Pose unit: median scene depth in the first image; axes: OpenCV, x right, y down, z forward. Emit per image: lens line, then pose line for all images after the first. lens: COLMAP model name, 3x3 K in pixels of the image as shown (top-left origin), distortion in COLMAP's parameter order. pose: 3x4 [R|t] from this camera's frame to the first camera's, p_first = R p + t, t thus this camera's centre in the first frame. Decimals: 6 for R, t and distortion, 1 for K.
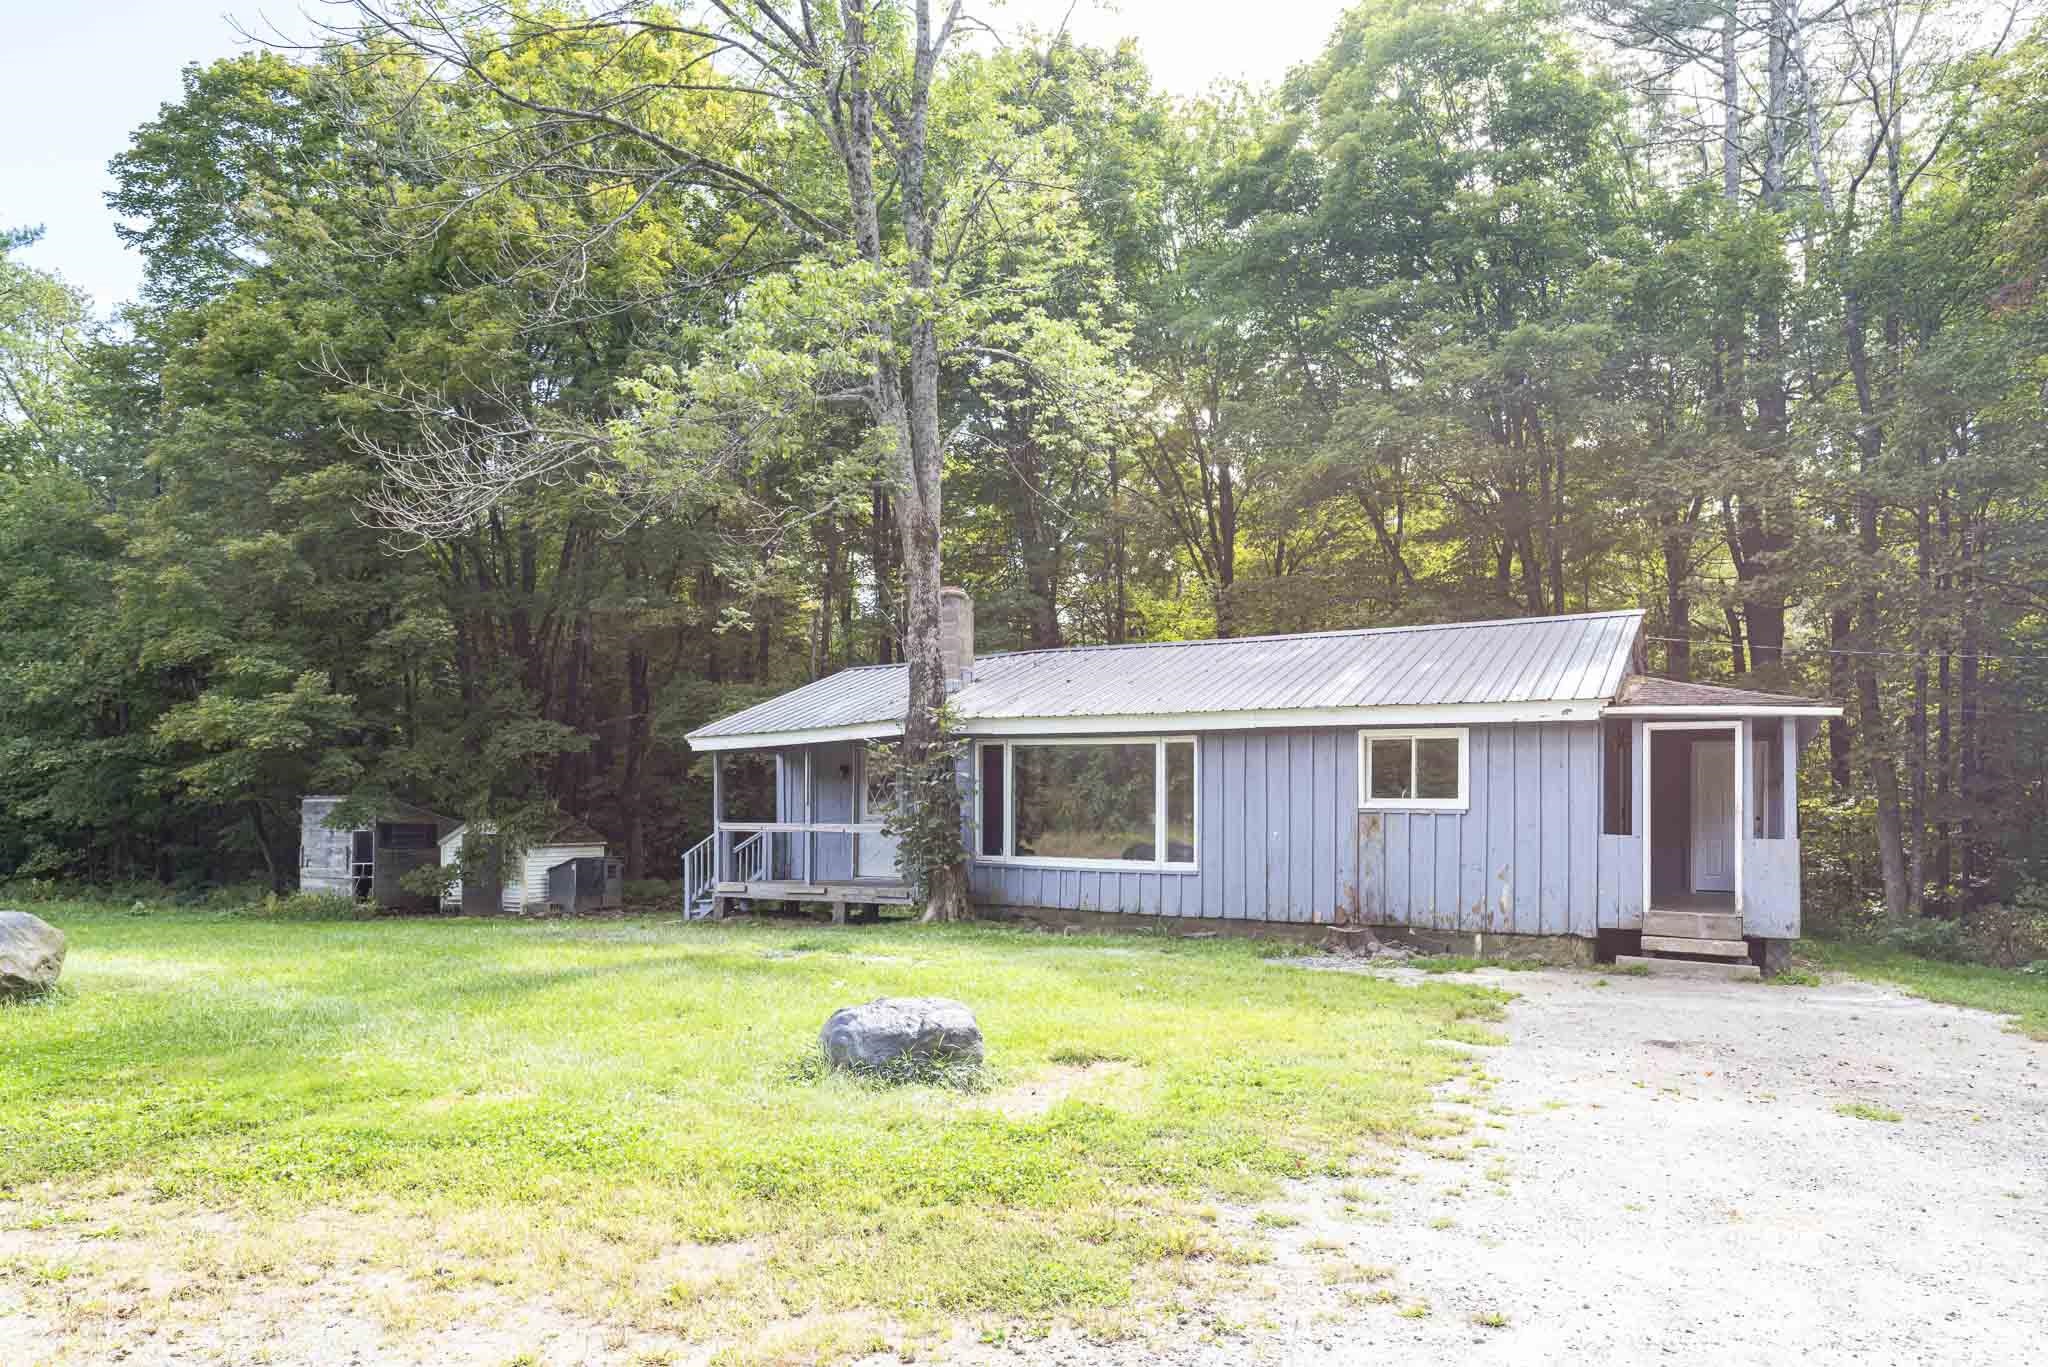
lens RADIAL K [[1287.4, 0, 1025.8], [0, 1287.4, 806.0], [0, 0, 1]] dist [-0.011902, -0.001161]
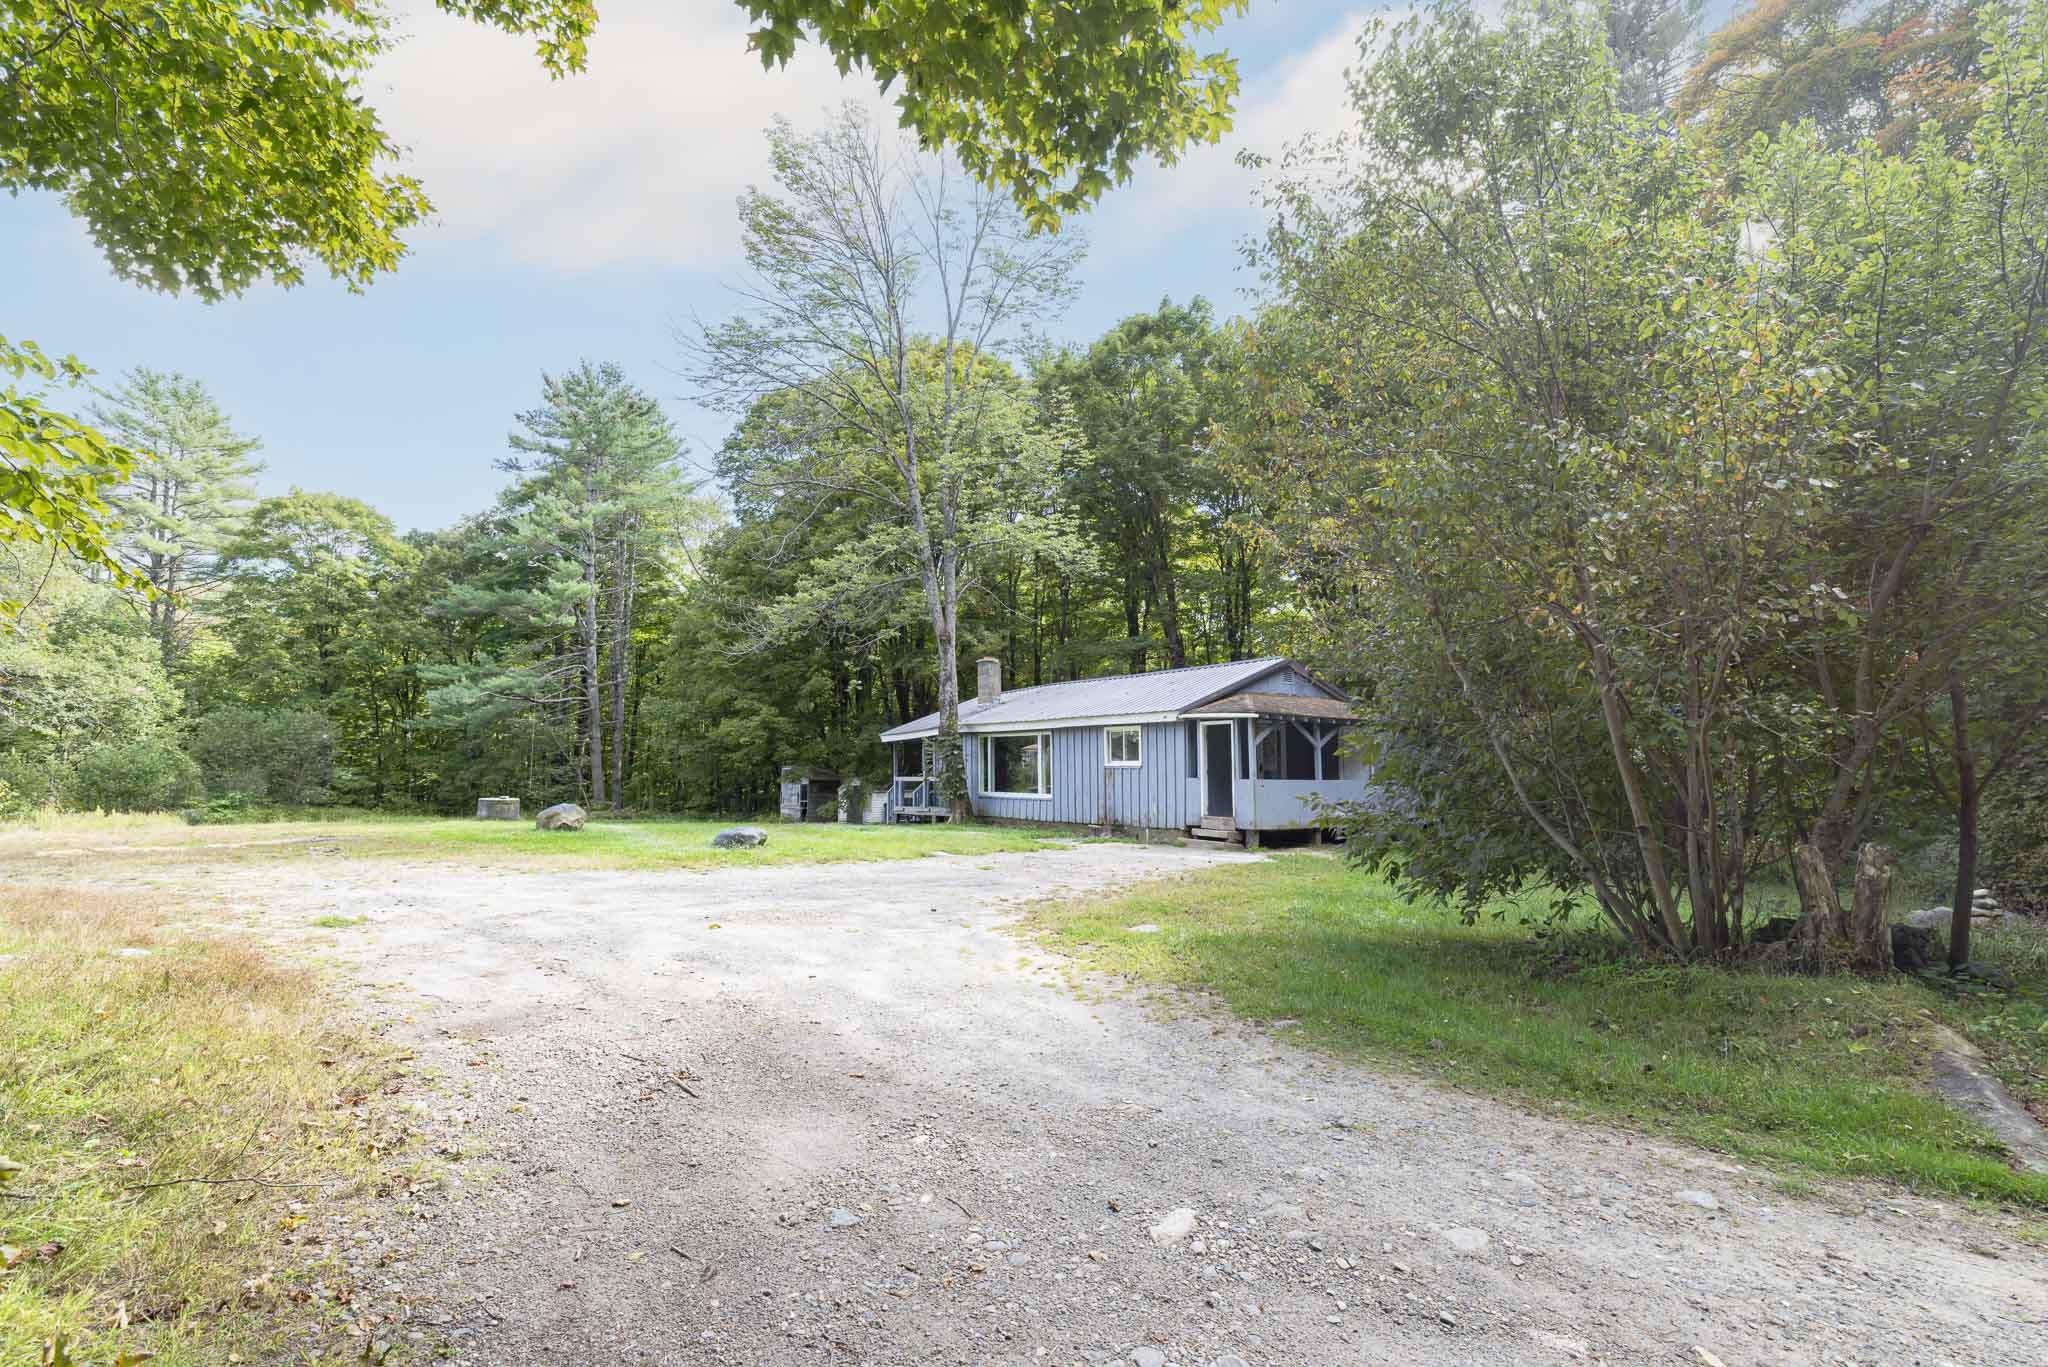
lens RADIAL K [[1004.4, 0, 1023.4], [0, 1004.4, 720.4], [0, 0, 1]] dist [0.000445, -0.000130]
pose [[0.909963, -0.030477, -0.413568, 0.743141], [0.009414, 0.998557, -0.052874, 0.011633], [0.414582, 0.044220, 0.908937, -0.451937]]
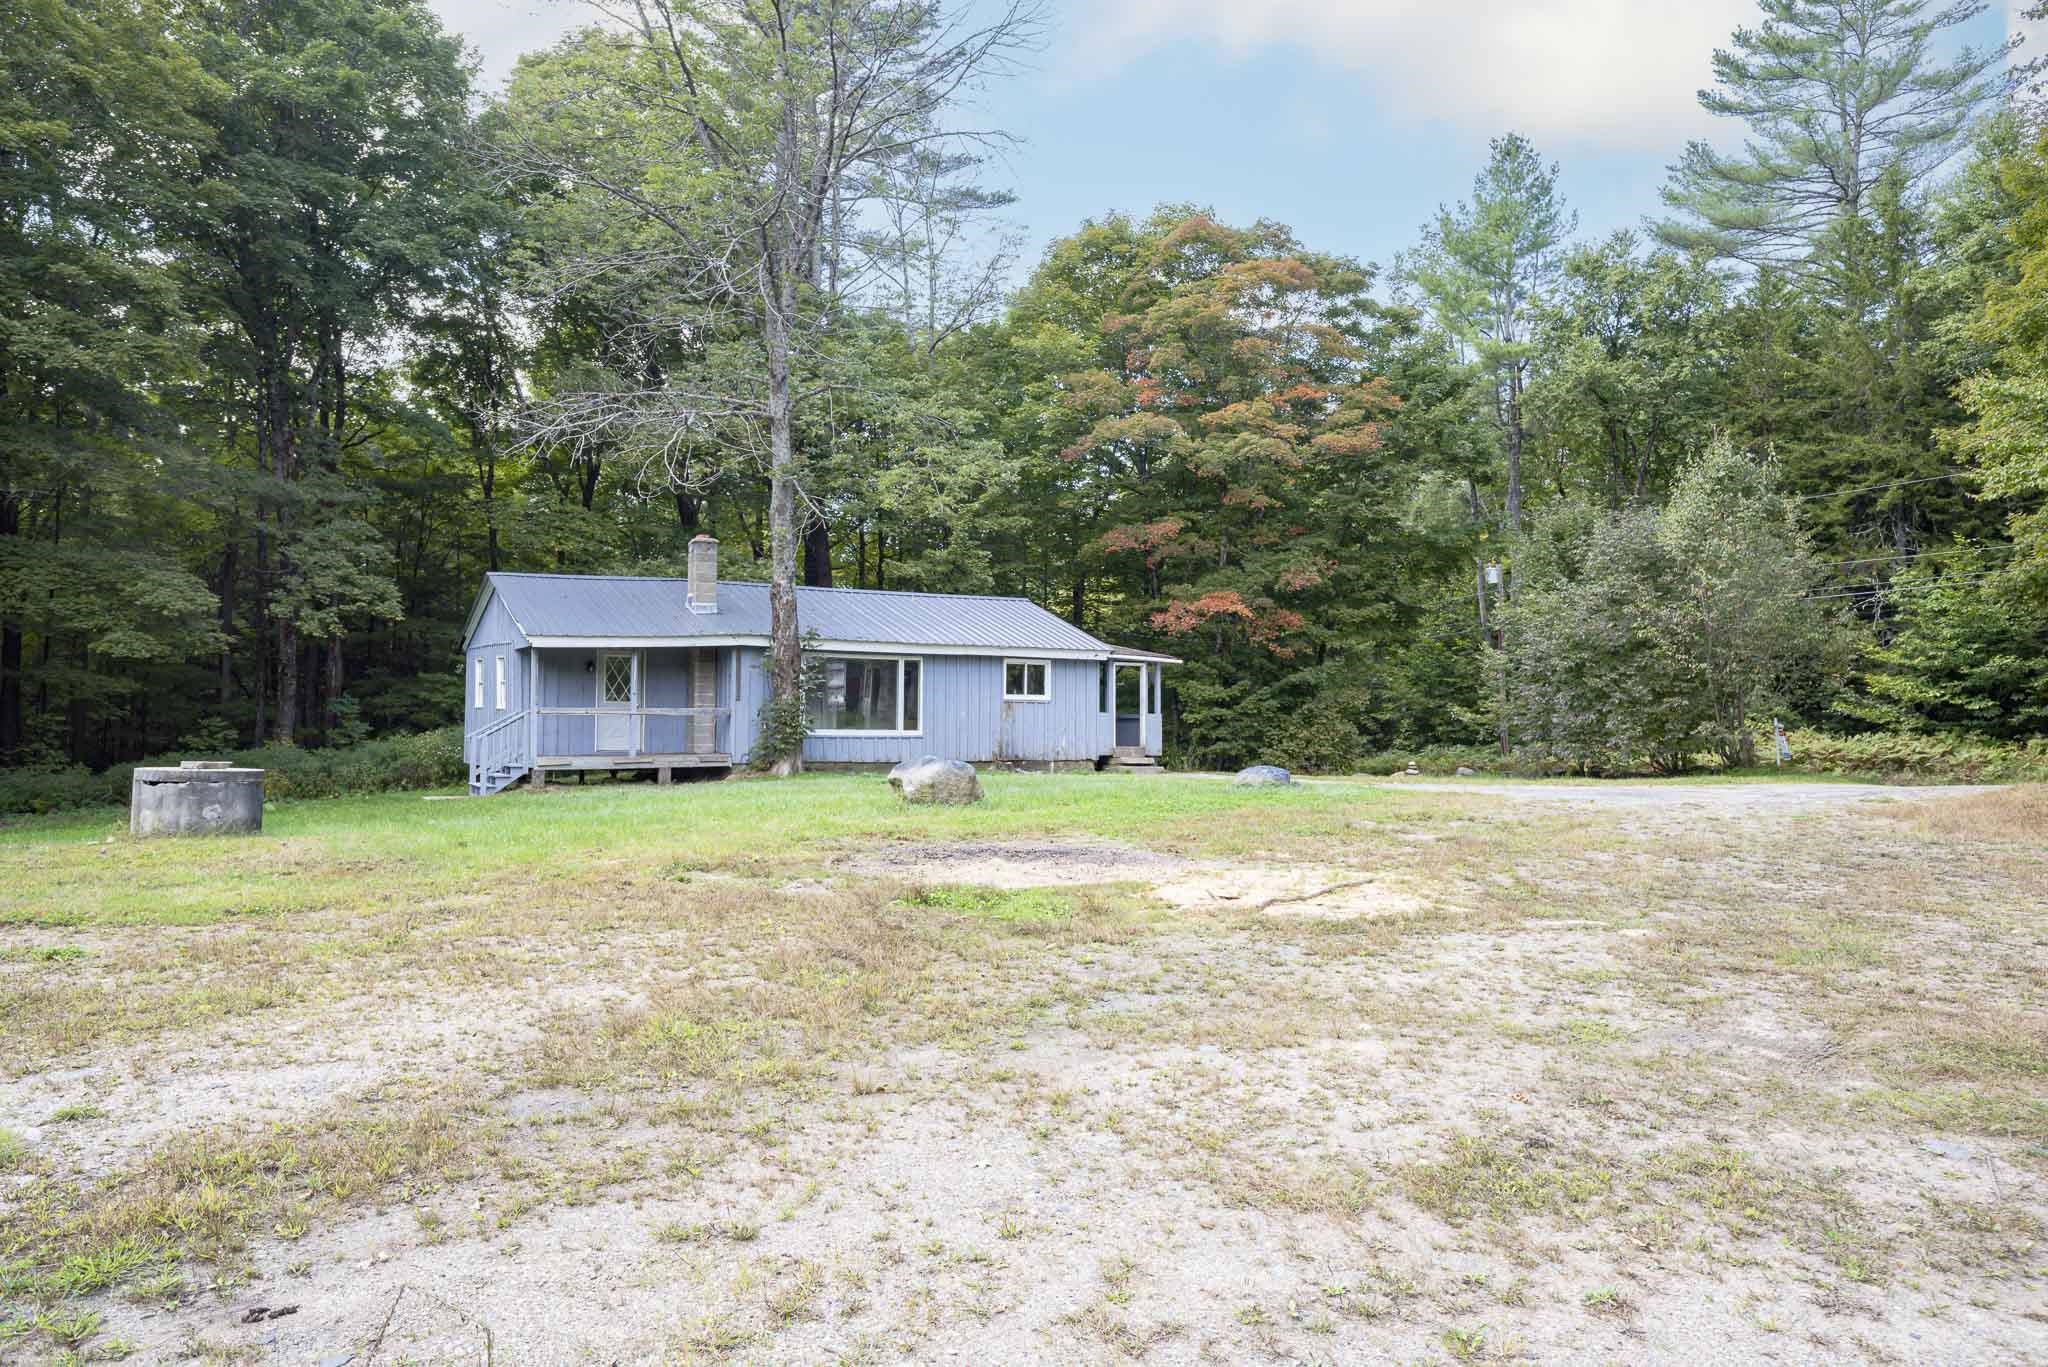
lens RADIAL K [[1304.2, 0, 1024.0], [0, 1304.2, 683.5], [0, 0, 1]] dist [0.019556, 0.001262]
pose [[0.494538, 0.013898, 0.869045, -1.313114], [-0.010843, 0.999893, -0.009820, -0.003079], [-0.869088, -0.004567, 0.494636, 0.018468]]
